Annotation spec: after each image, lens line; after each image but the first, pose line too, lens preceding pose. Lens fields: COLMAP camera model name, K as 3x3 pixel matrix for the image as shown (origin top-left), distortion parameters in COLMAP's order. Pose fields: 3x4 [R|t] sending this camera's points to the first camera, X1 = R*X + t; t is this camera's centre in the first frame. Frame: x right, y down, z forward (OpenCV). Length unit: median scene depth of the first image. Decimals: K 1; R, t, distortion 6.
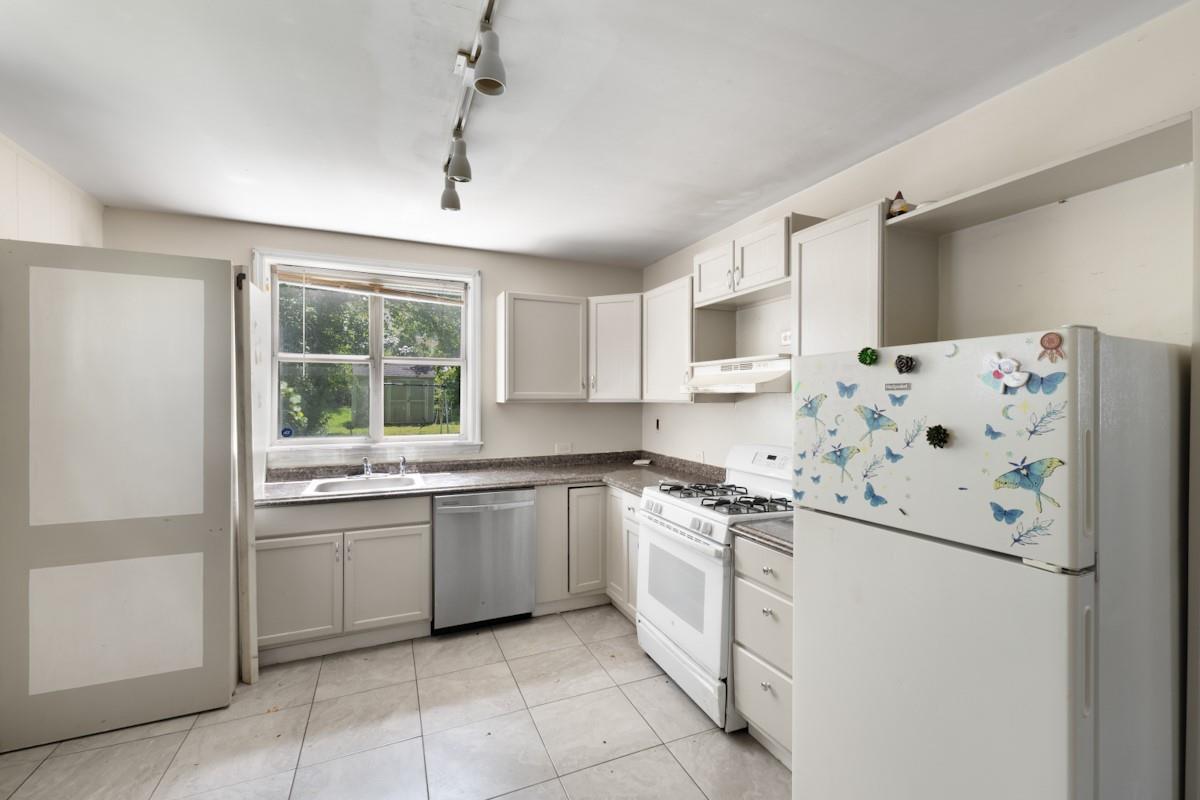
lens RADIAL K [[507.6, 0, 601.4], [0, 507.6, 398.4], [0, 0, 1]] dist [0.001101, 0.000023]
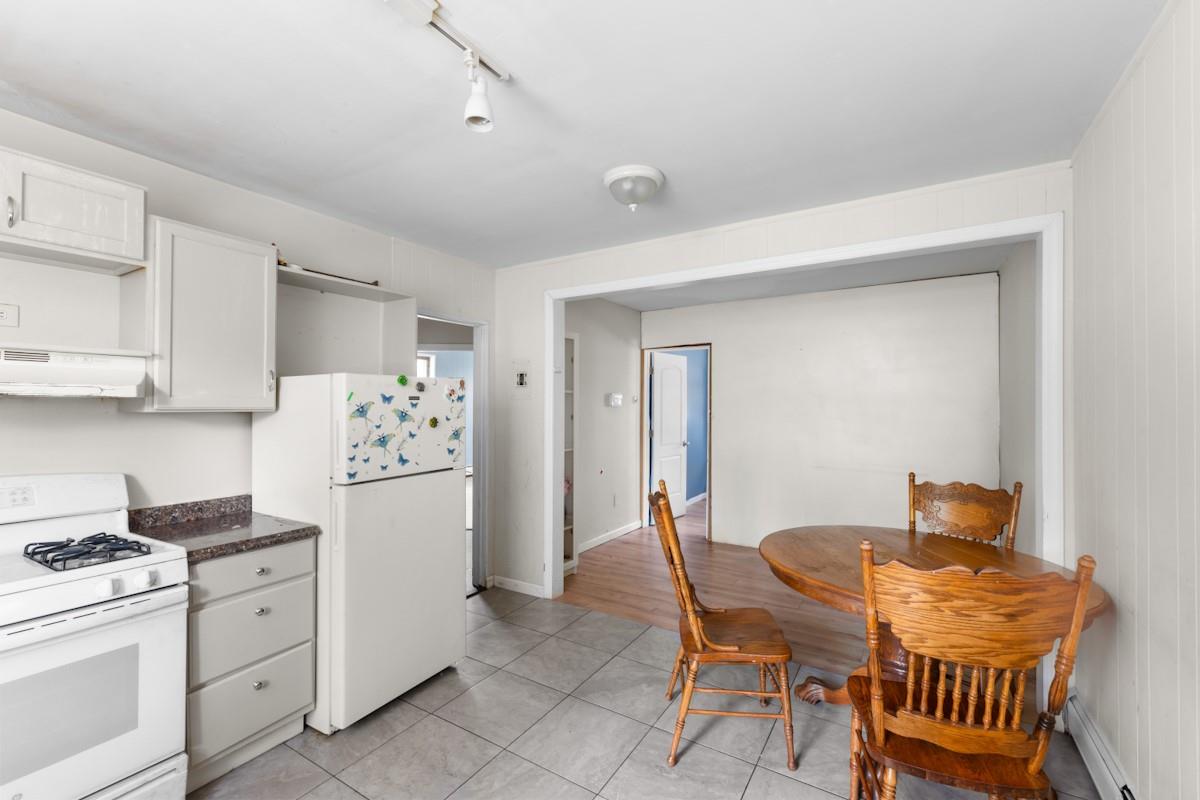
lens RADIAL K [[507.6, 0, 598.0], [0, 507.6, 402.1], [0, 0, 1]] dist [0.001101, 0.000023]
pose [[-0.583277, 0.005133, 0.812257, -1.234046], [0.002221, 0.999986, -0.004725, 0.001731], [-0.812271, -0.000952, -0.583280, 1.414542]]
